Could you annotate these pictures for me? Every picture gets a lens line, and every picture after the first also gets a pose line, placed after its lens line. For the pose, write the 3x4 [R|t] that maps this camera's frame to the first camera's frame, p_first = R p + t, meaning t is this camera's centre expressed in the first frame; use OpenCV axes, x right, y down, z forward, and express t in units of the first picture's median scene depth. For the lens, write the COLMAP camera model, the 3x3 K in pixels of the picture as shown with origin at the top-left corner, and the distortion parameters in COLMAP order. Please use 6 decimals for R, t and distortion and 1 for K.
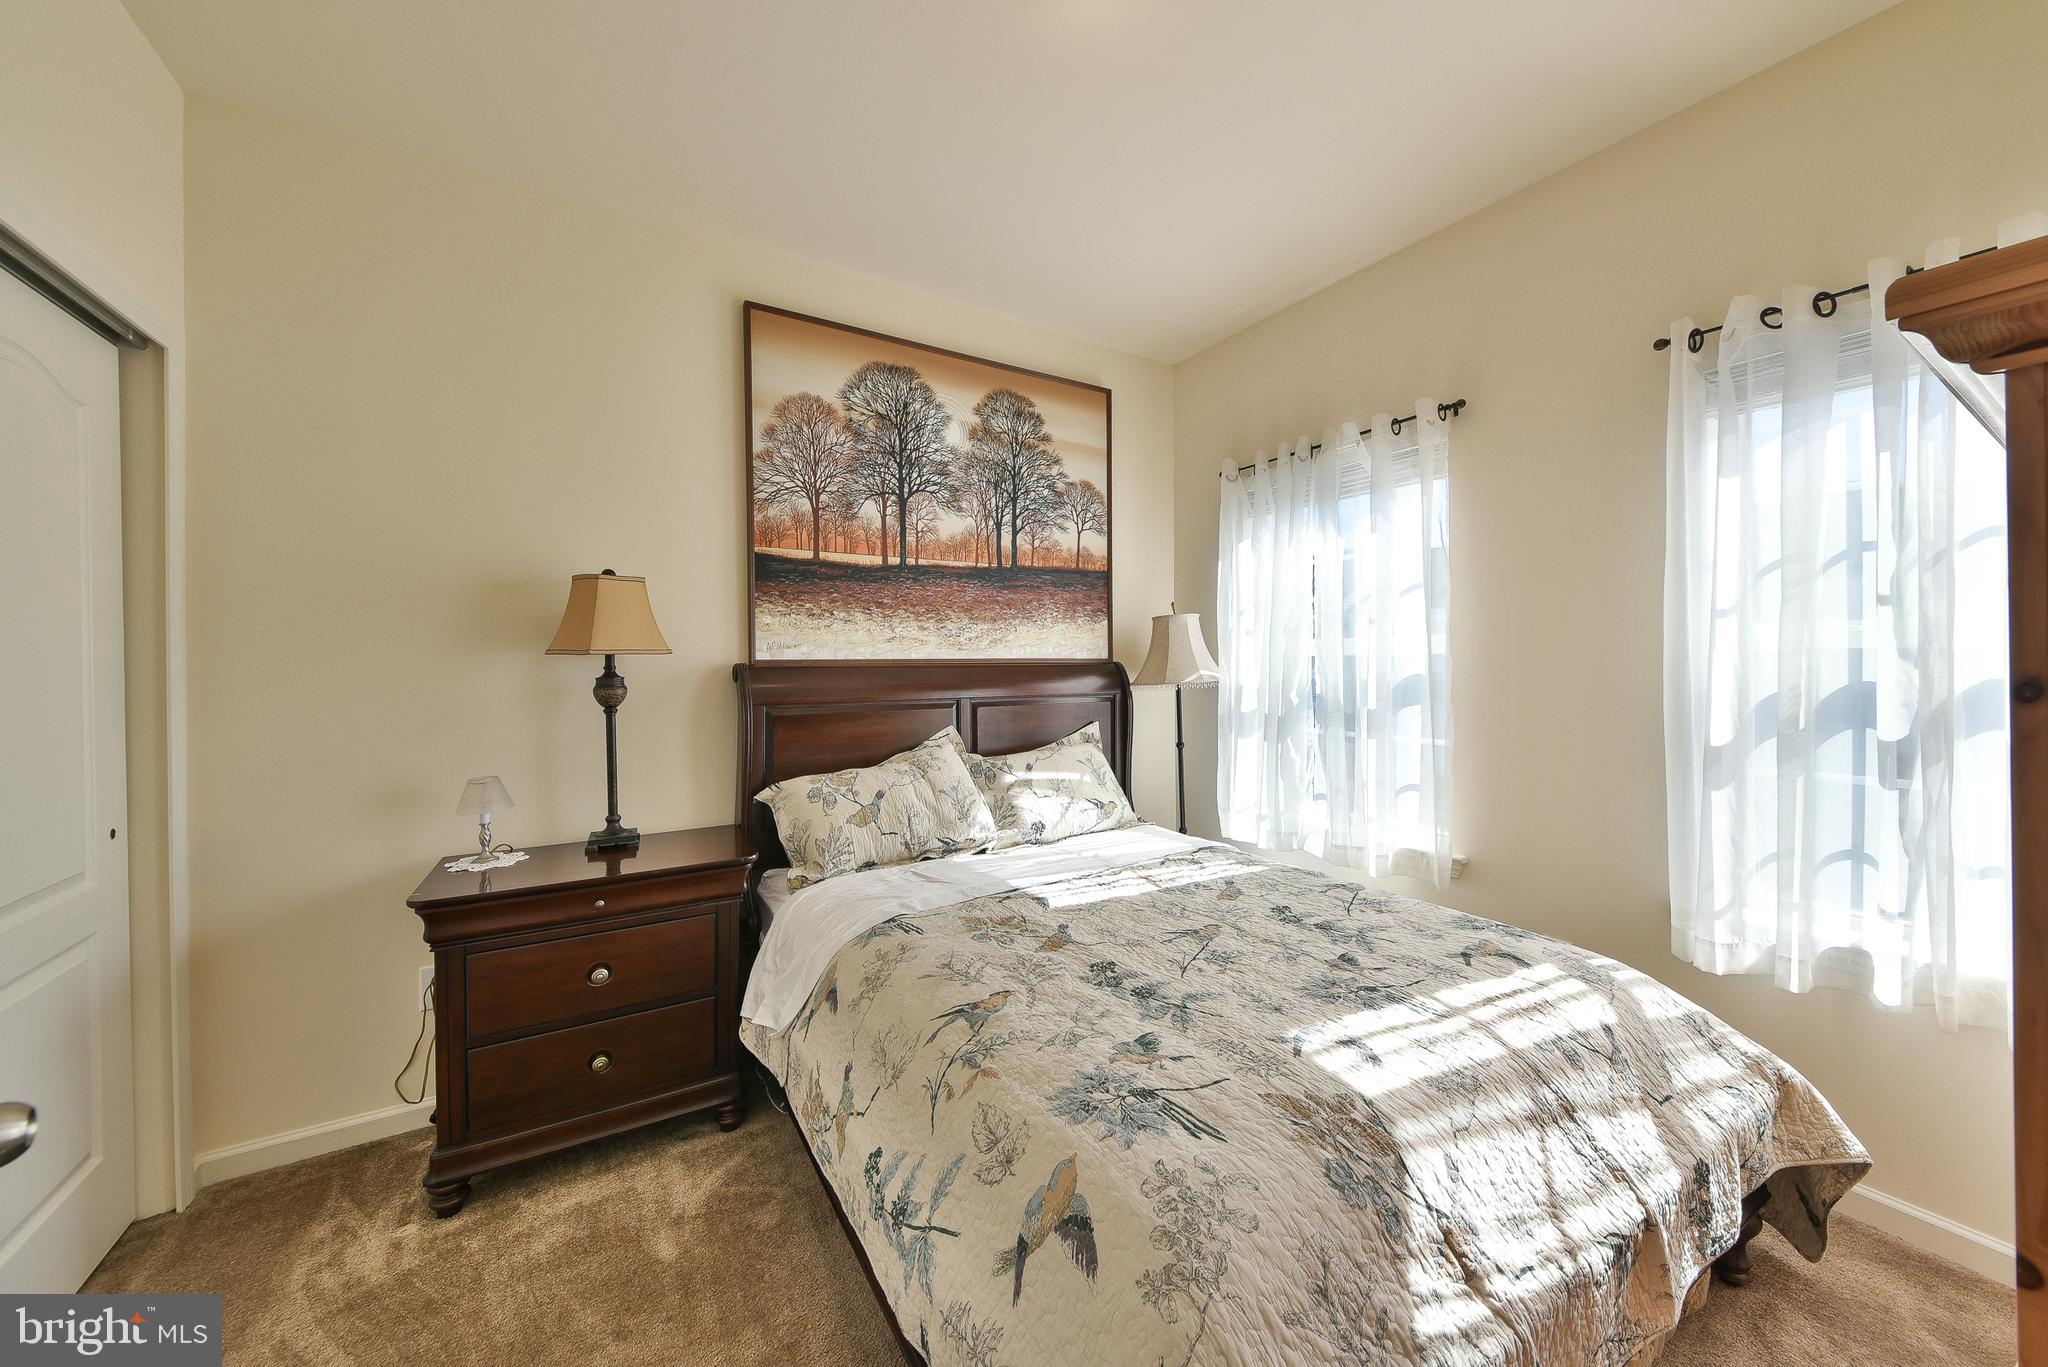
lens RADIAL K [[731.4, 0, 1026.5], [0, 731.4, 667.3], [0, 0, 1]] dist [0.018340, -0.006984]
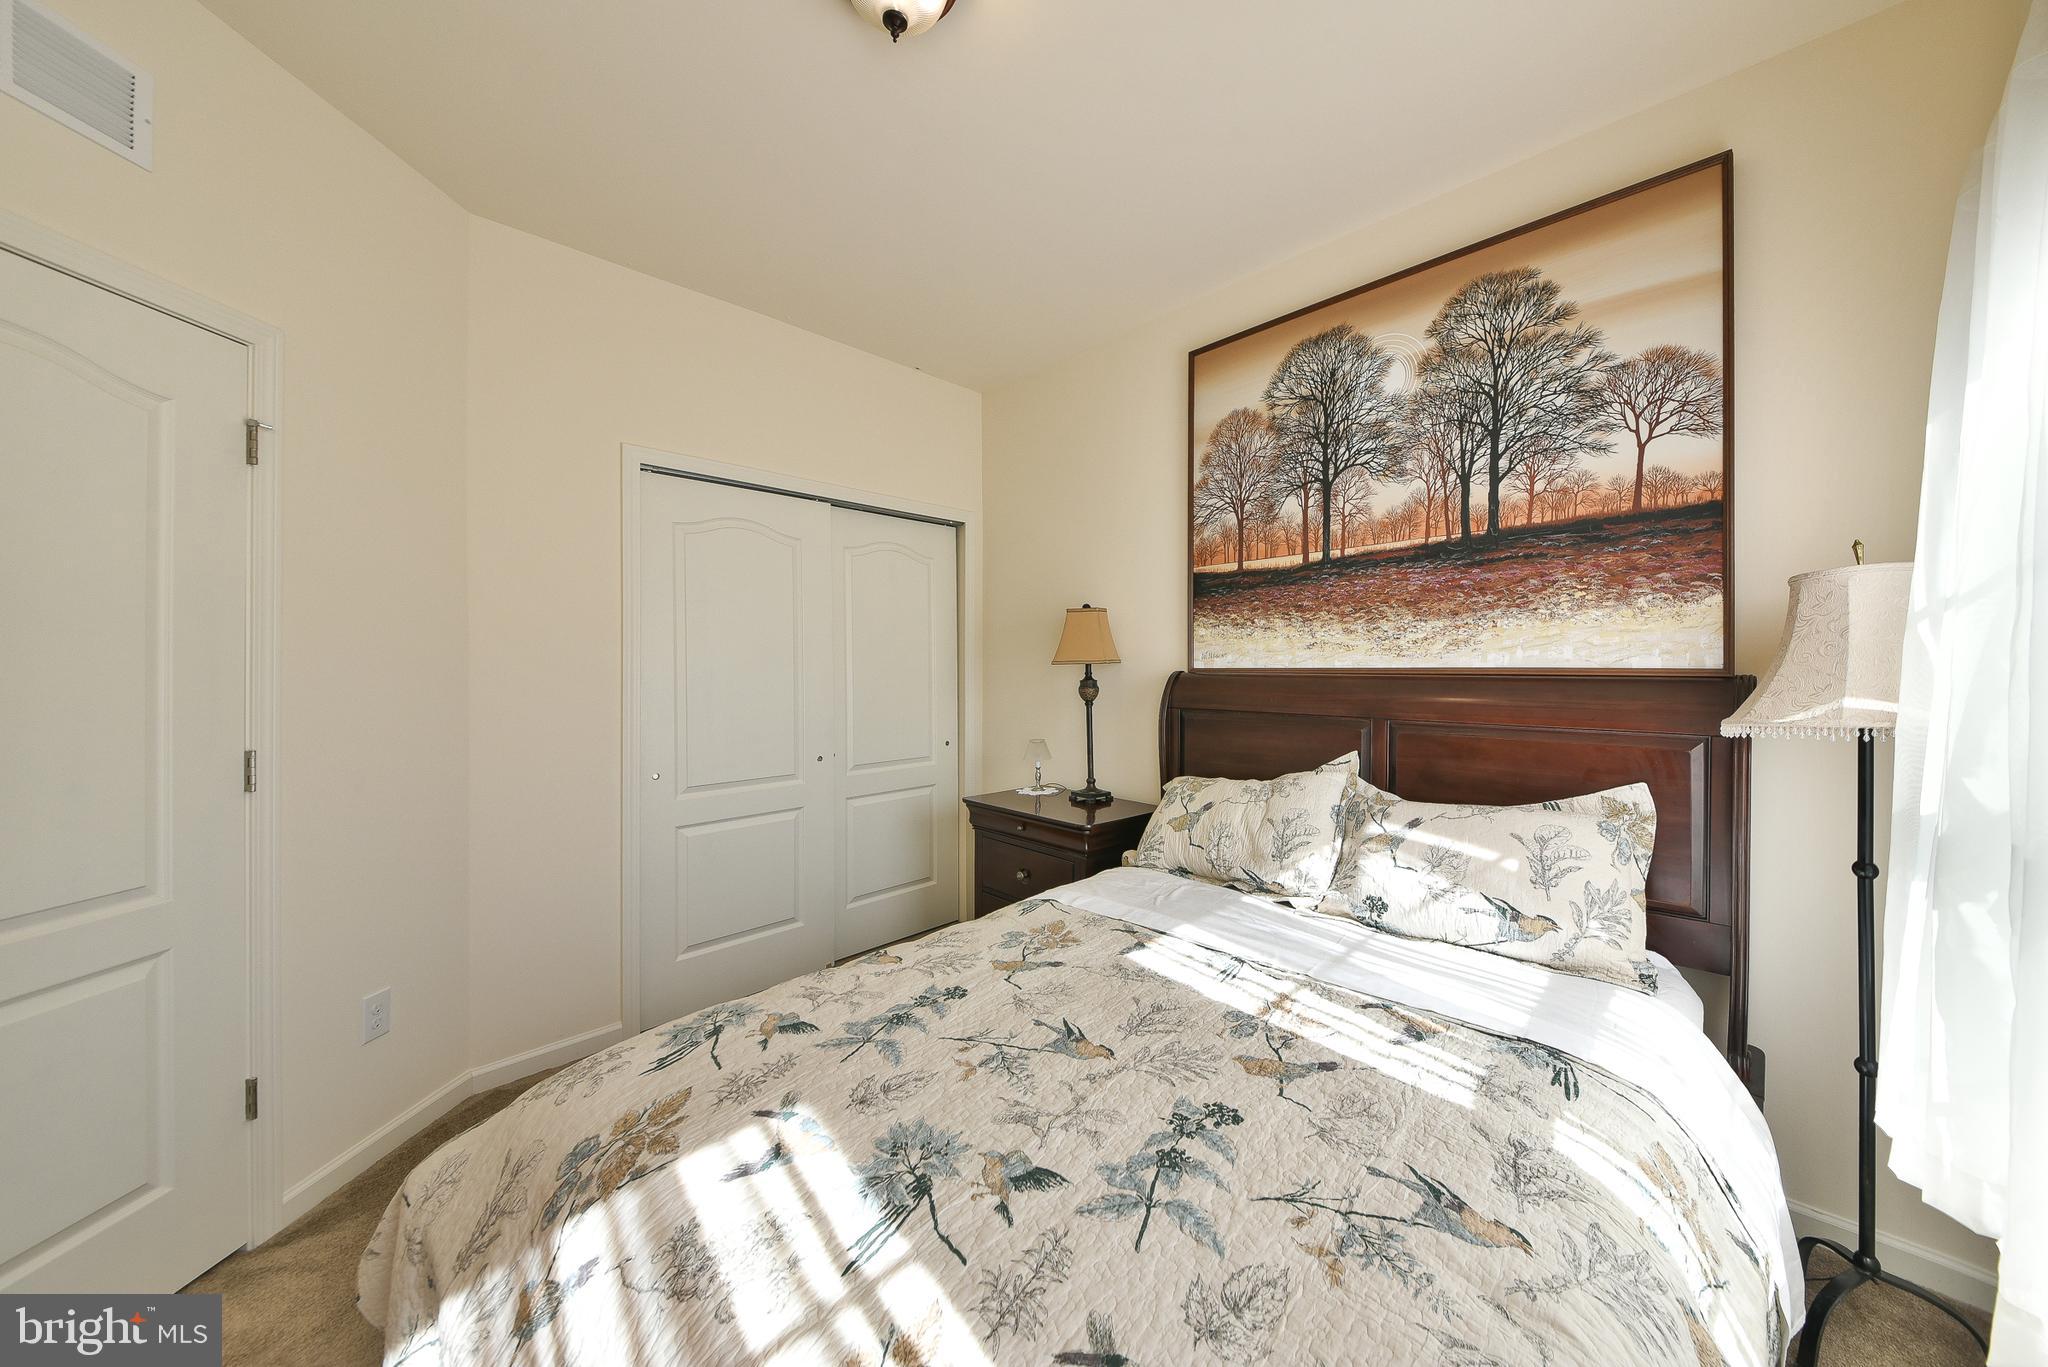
lens RADIAL K [[697.5, 0, 1065.0], [0, 697.5, 671.3], [0, 0, 1]] dist [0.003863, -0.000774]
pose [[0.241232, 0.008599, -0.970429, 0.572743], [-0.009059, 0.999937, 0.006608, -0.010124], [0.970425, 0.007197, 0.241295, 0.511879]]
